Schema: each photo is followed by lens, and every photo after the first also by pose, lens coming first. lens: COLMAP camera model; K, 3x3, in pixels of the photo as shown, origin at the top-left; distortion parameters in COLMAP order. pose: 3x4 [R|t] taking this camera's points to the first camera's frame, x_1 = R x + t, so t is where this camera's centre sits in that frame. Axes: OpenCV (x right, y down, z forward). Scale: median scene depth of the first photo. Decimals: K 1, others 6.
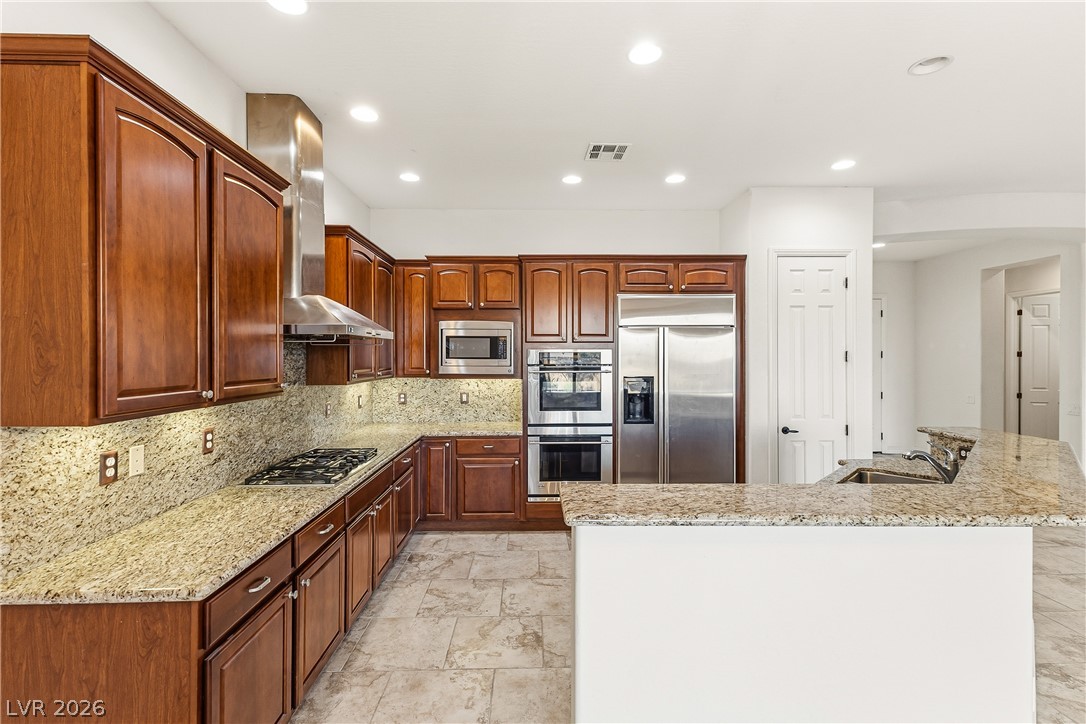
lens RADIAL K [[505.3, 0, 546.6], [0, 505.3, 359.5], [0, 0, 1]] dist [0.024978, -0.003957]
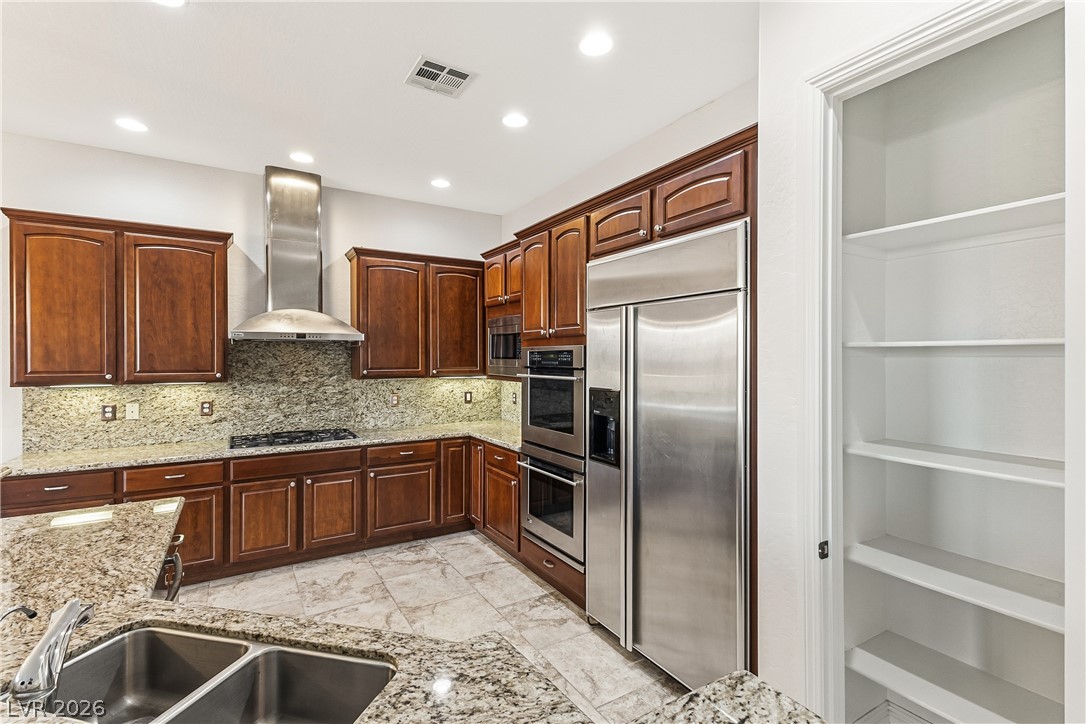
lens RADIAL K [[505.3, 0, 538.4], [0, 505.3, 361.8], [0, 0, 1]] dist [0.024978, -0.003957]
pose [[0.482967, 0.011246, -0.875566, 0.690144], [-0.007400, 0.999934, 0.008762, -0.003937], [0.875607, 0.002248, 0.483019, 0.632689]]
